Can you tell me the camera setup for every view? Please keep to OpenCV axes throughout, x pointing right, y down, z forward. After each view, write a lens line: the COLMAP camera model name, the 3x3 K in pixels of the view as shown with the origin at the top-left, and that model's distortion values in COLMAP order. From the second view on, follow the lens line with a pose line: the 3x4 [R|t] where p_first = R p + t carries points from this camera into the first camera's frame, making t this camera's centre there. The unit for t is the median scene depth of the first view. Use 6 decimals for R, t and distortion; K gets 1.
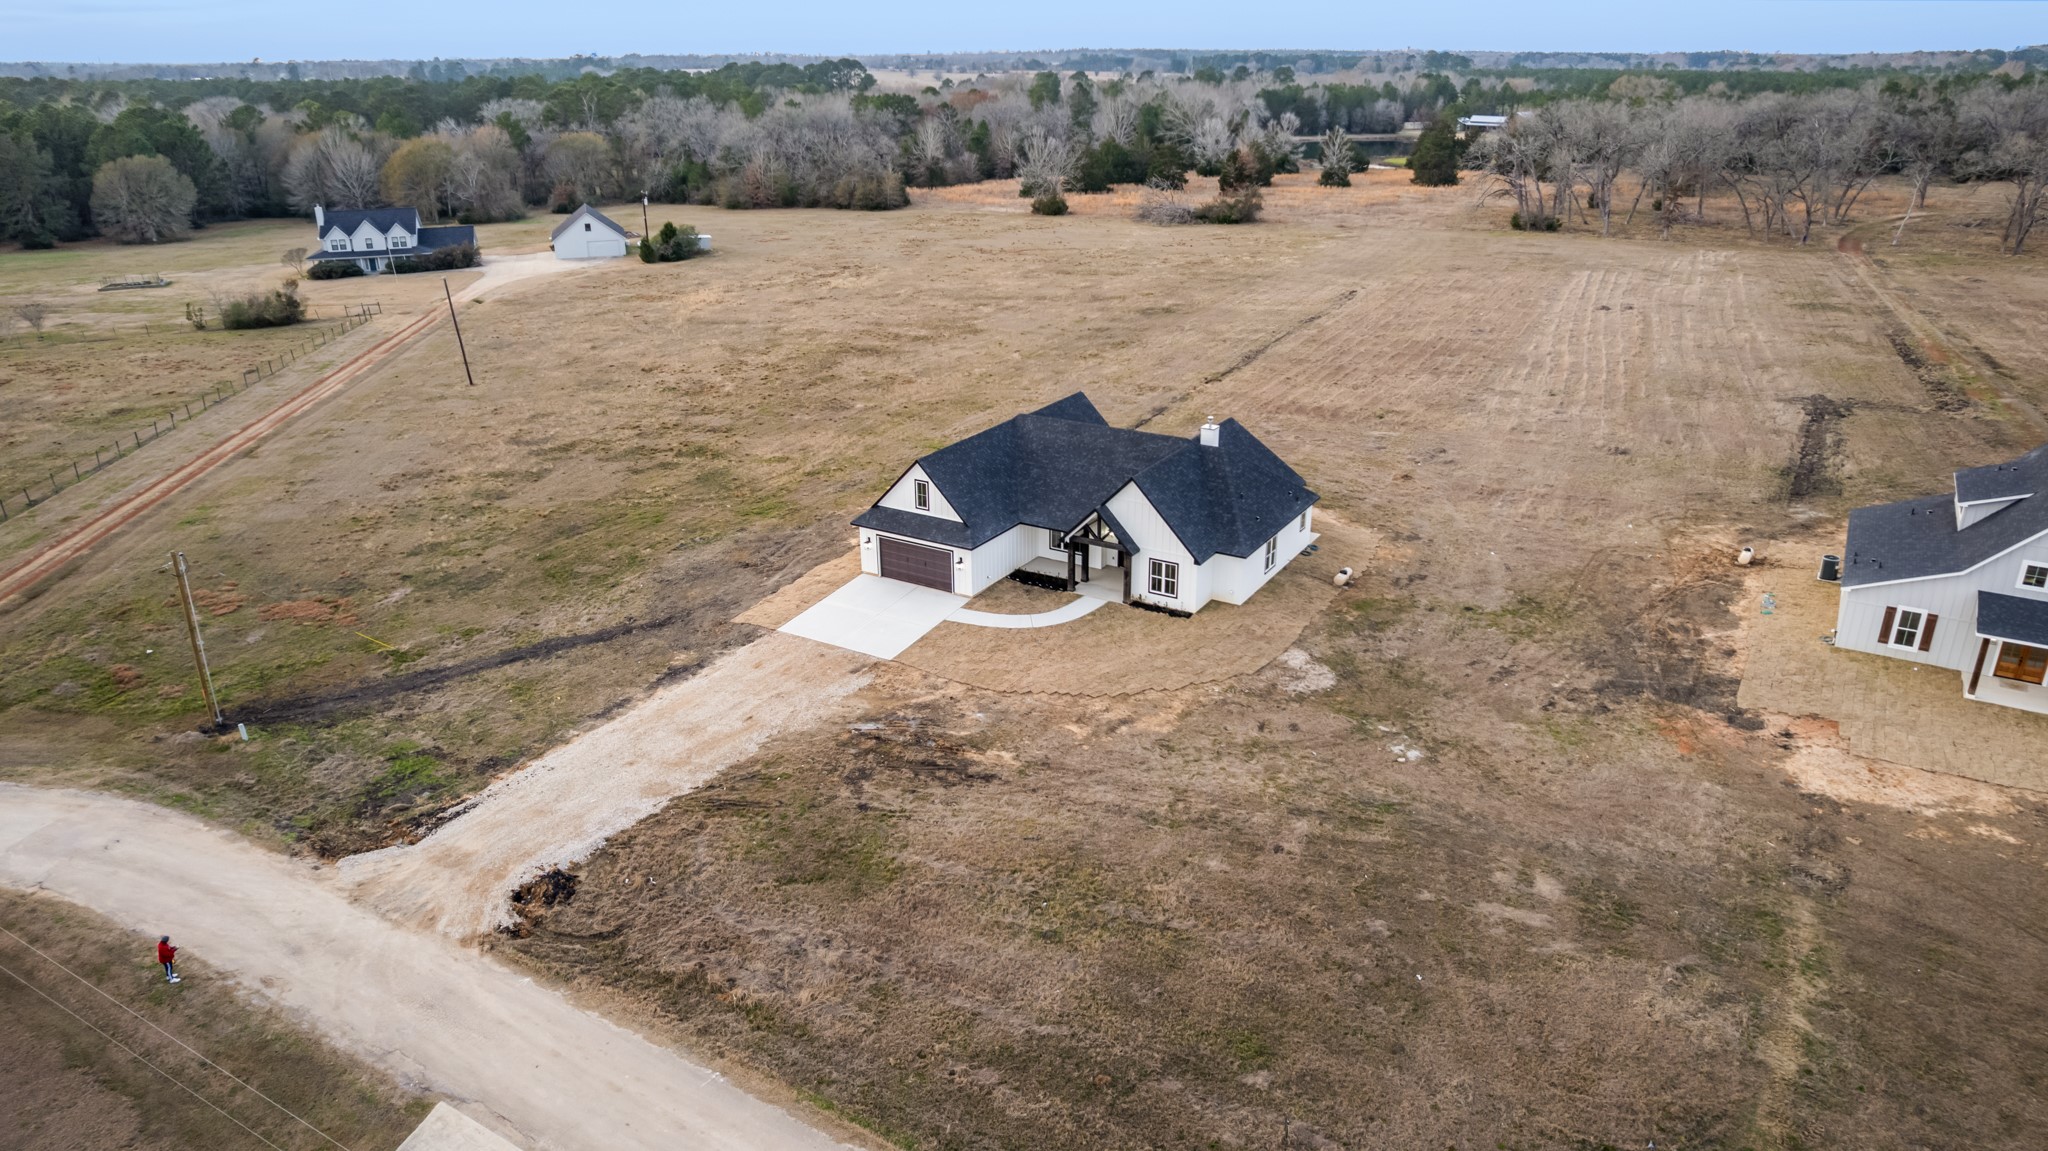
lens RADIAL K [[1314.4, 0, 1024.0], [0, 1314.4, 575.5], [0, 0, 1]] dist [-0.079014, 0.074880]
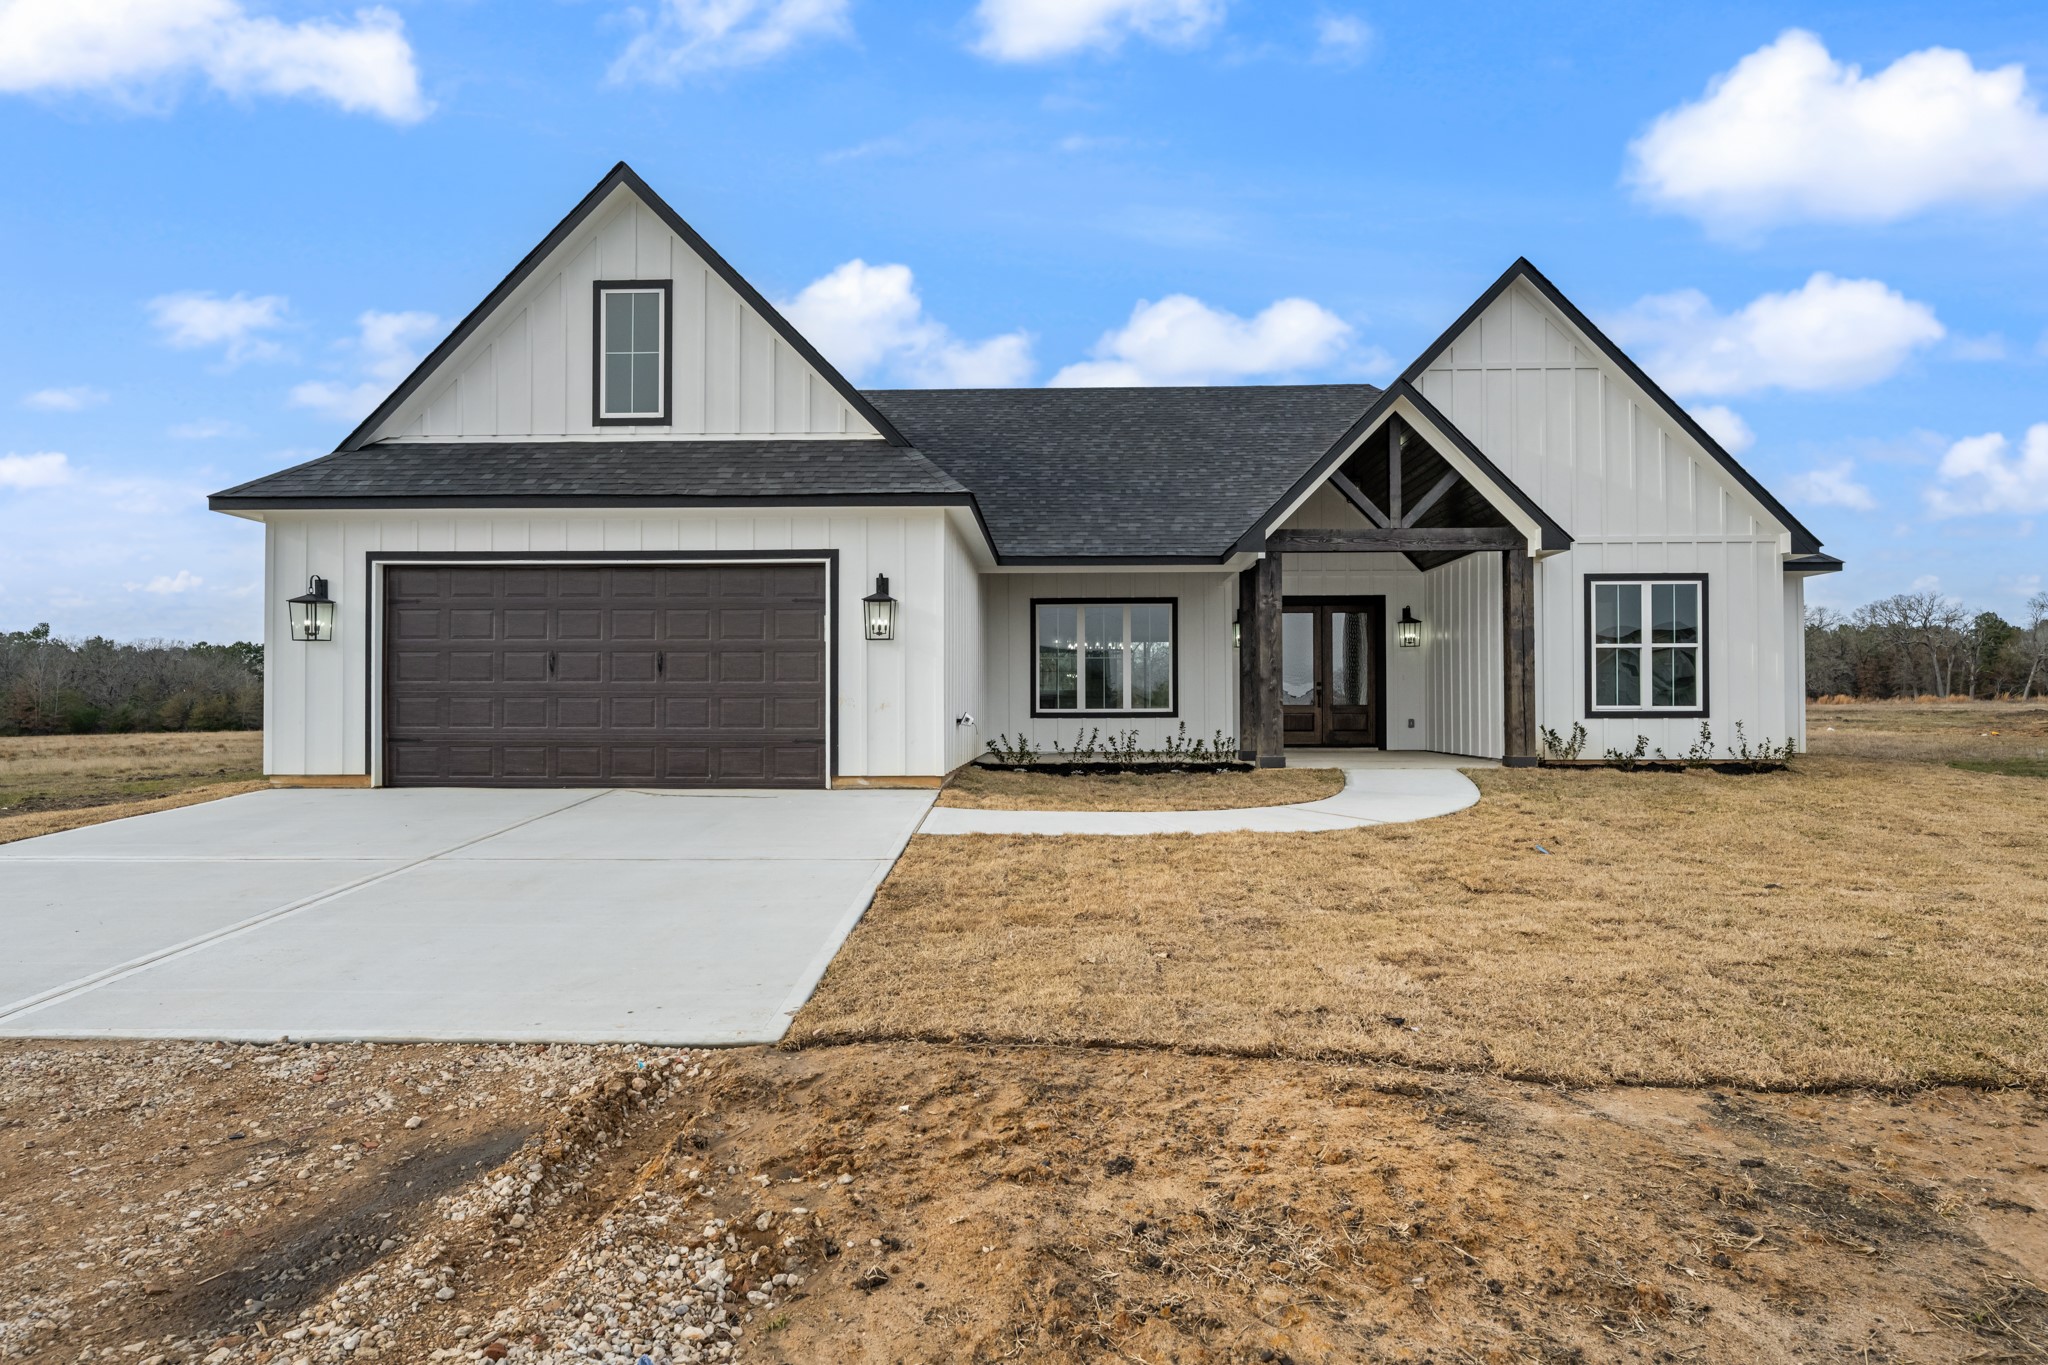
lens RADIAL K [[1141.6, 0, 1029.1], [0, 1141.6, 701.0], [0, 0, 1]] dist [-0.003215, -0.001312]
pose [[0.870119, 0.010374, 0.492732, -0.107323], [0.178819, 0.925003, -0.335252, 0.062560], [-0.459257, 0.379819, 0.803008, 0.805479]]
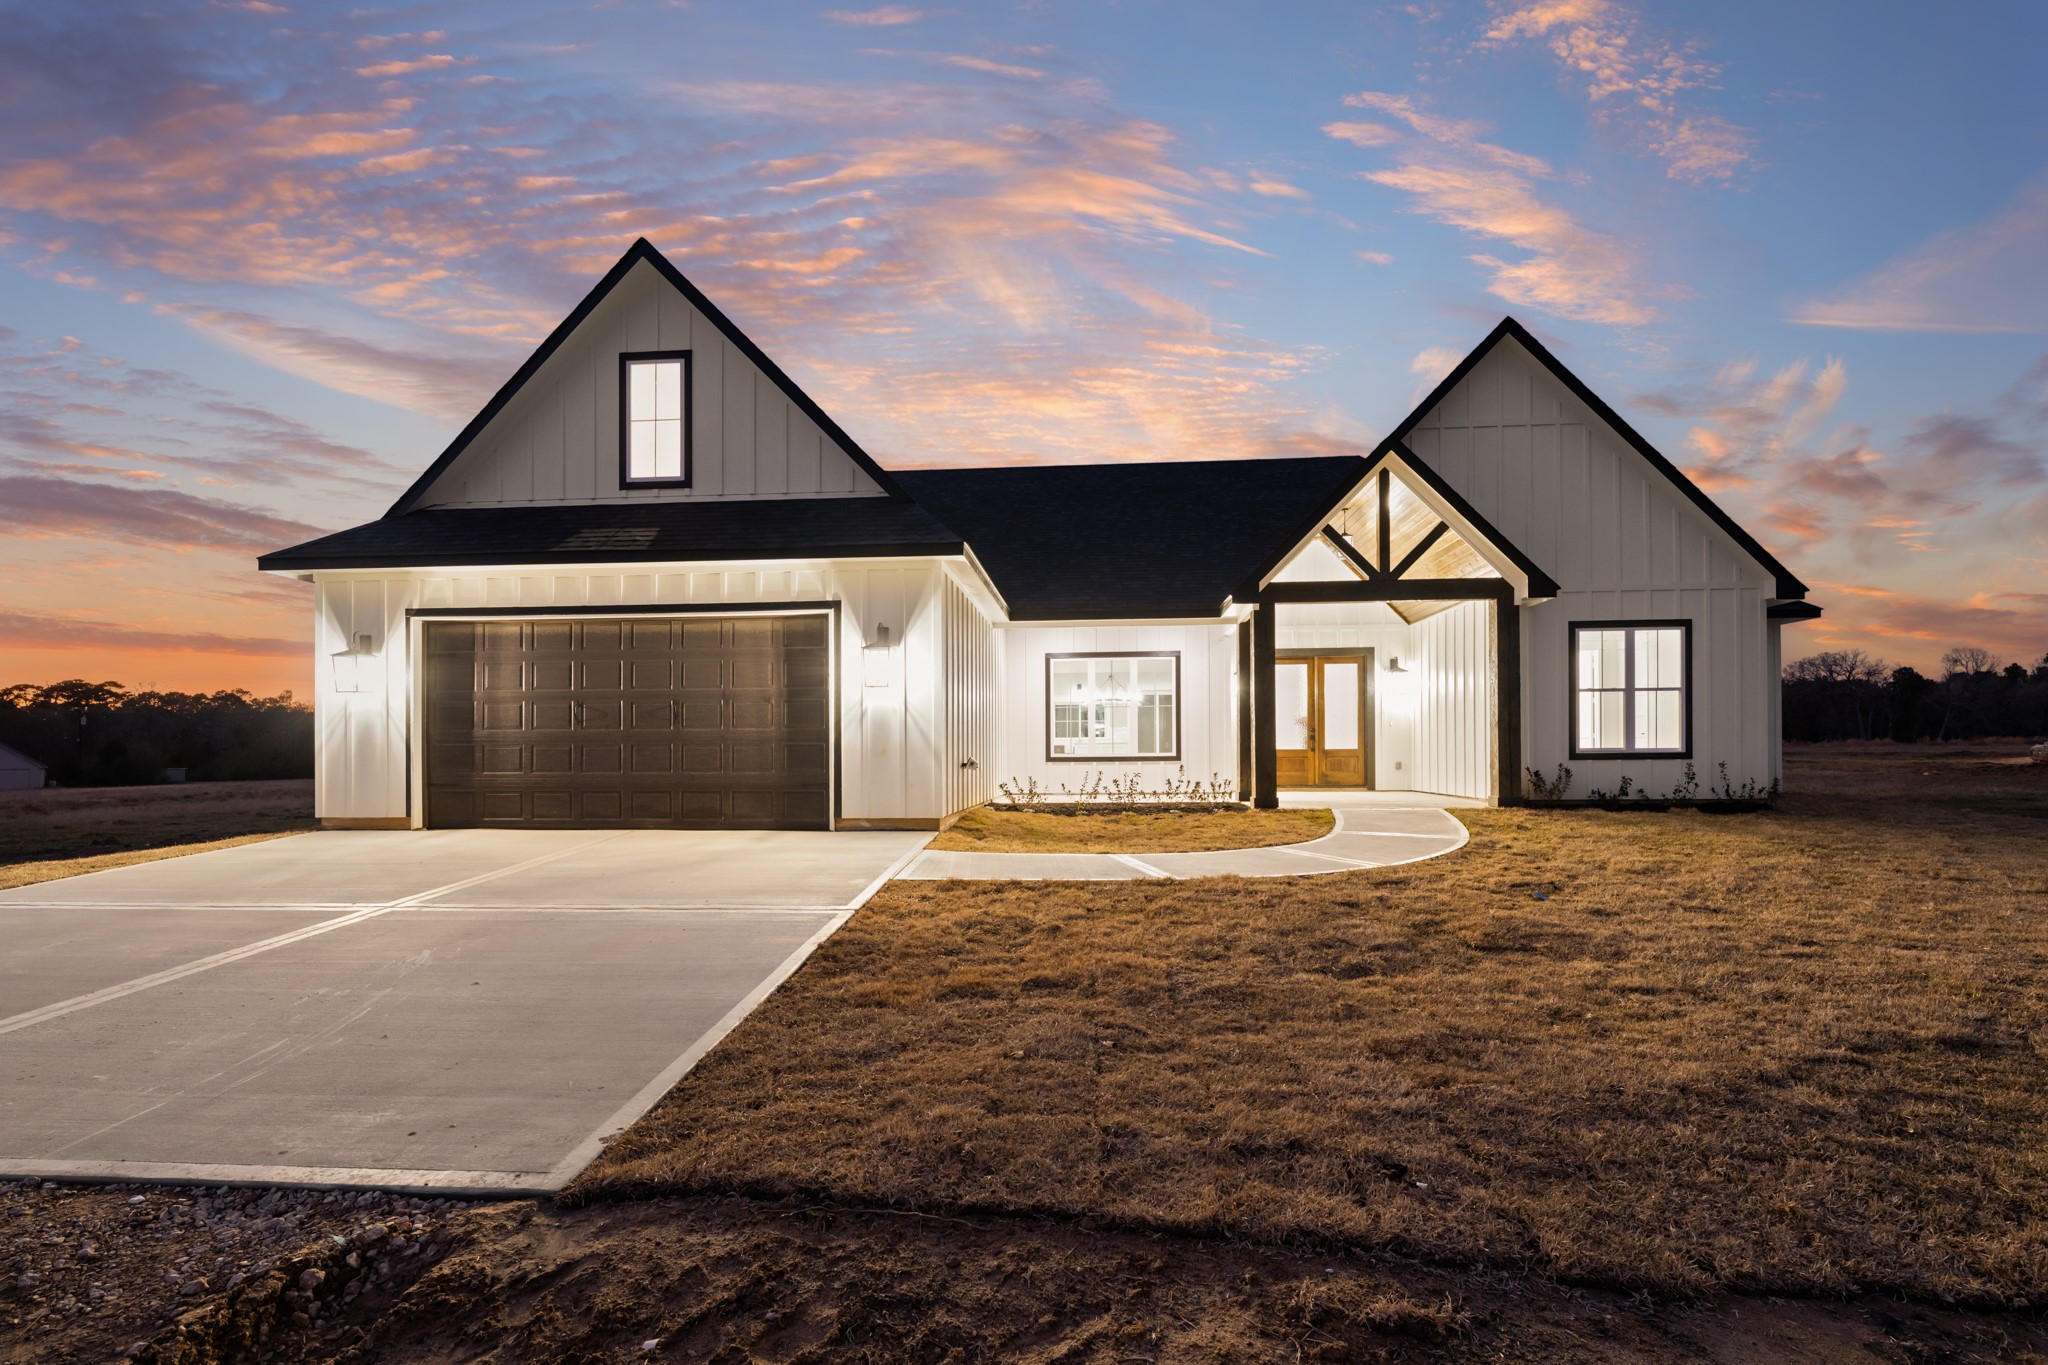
lens RADIAL K [[1026.3, 0, 997.9], [0, 1026.3, 753.2], [0, 0, 1]] dist [-0.002890, -0.000200]
pose [[0.893415, 0.003416, 0.449219, -0.098894], [0.166367, 0.926355, -0.337918, 0.059615], [-0.417291, 0.376636, 0.827051, 0.812959]]
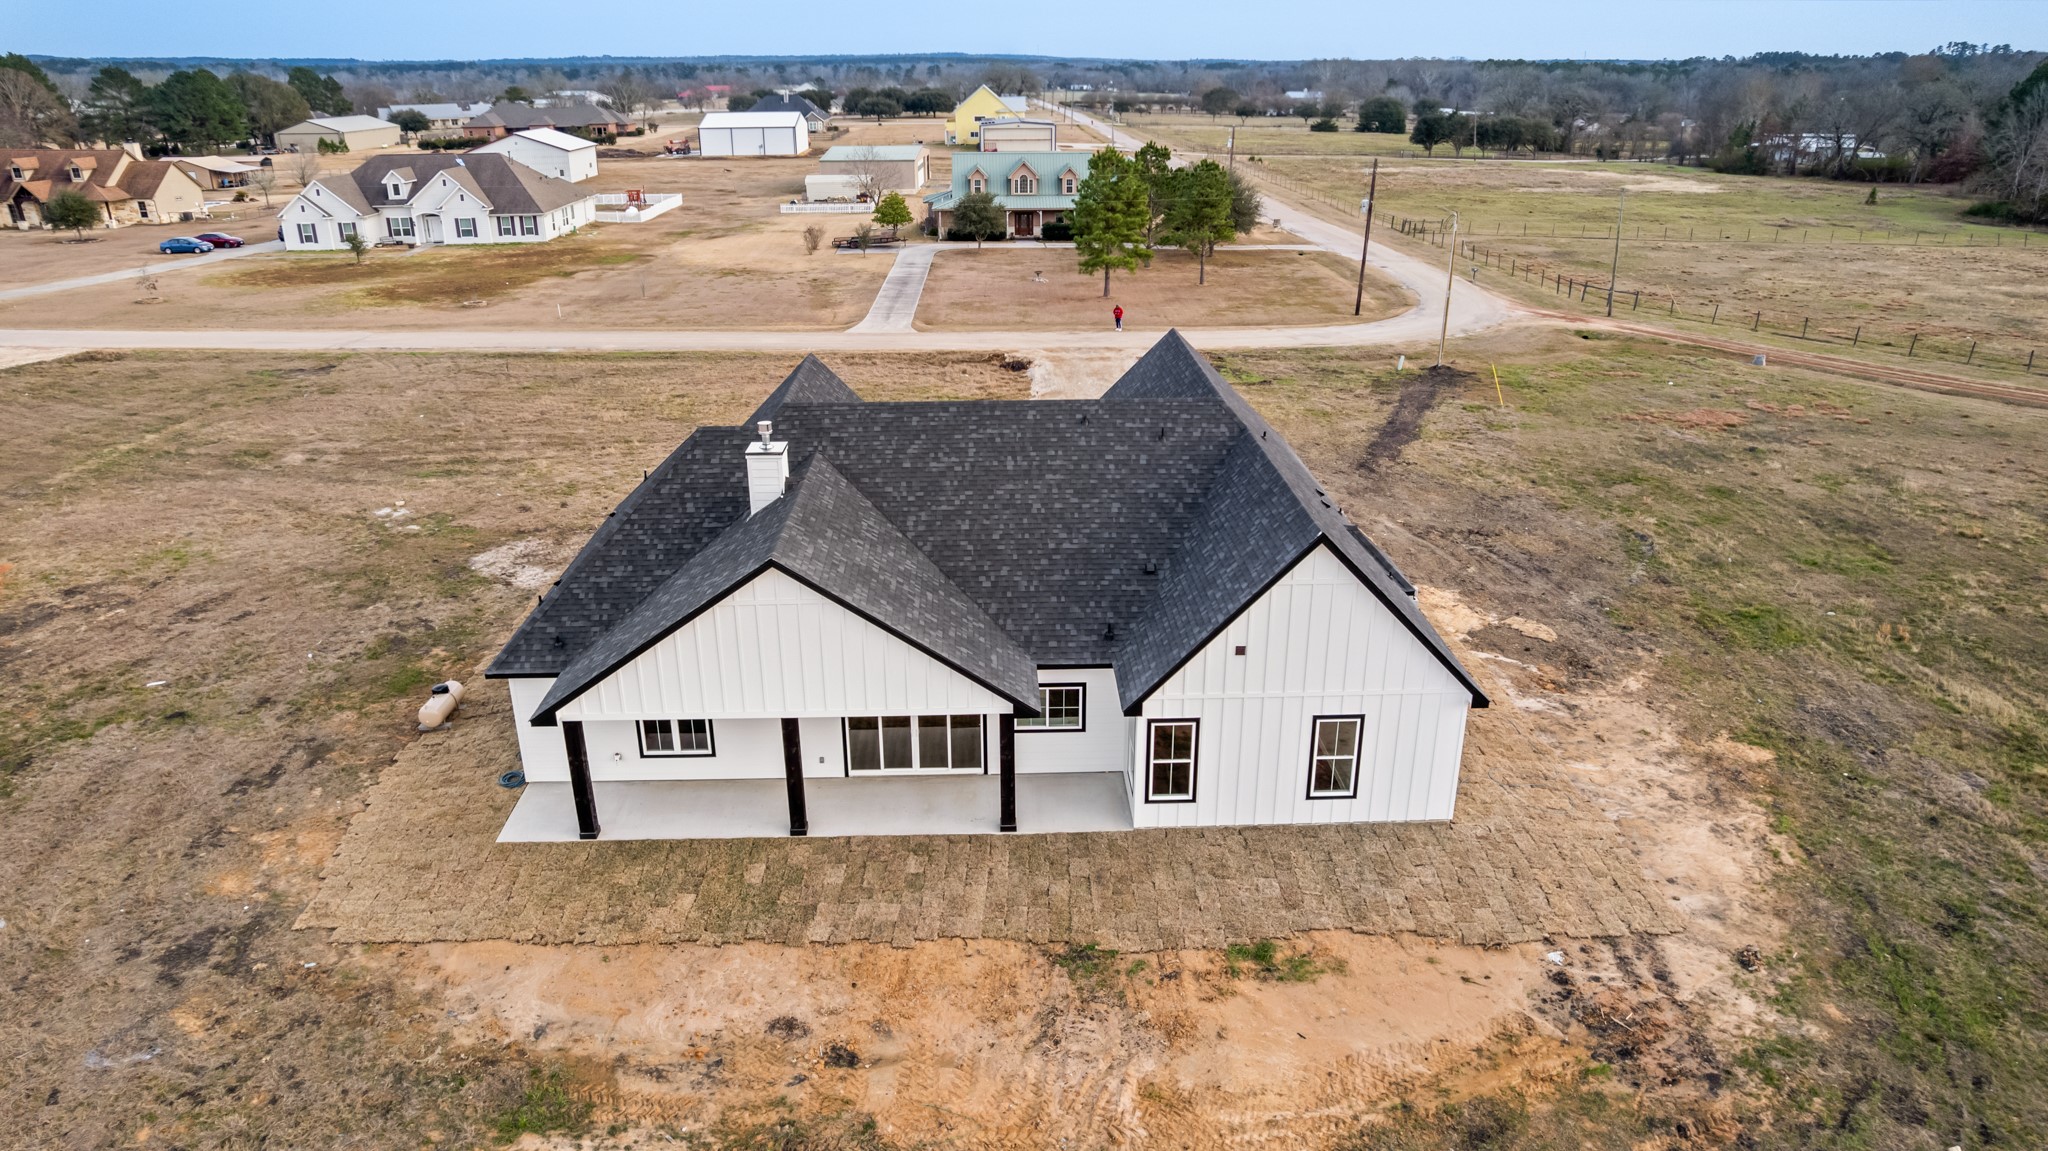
lens RADIAL K [[1314.4, 0, 1024.0], [0, 1314.4, 575.5], [0, 0, 1]] dist [-0.079014, 0.074880]
pose [[-0.837137, 0.210962, -0.504675, 0.287041], [-0.195709, 0.746041, 0.636491, -0.351752], [0.510784, 0.631600, -0.583251, 1.306720]]
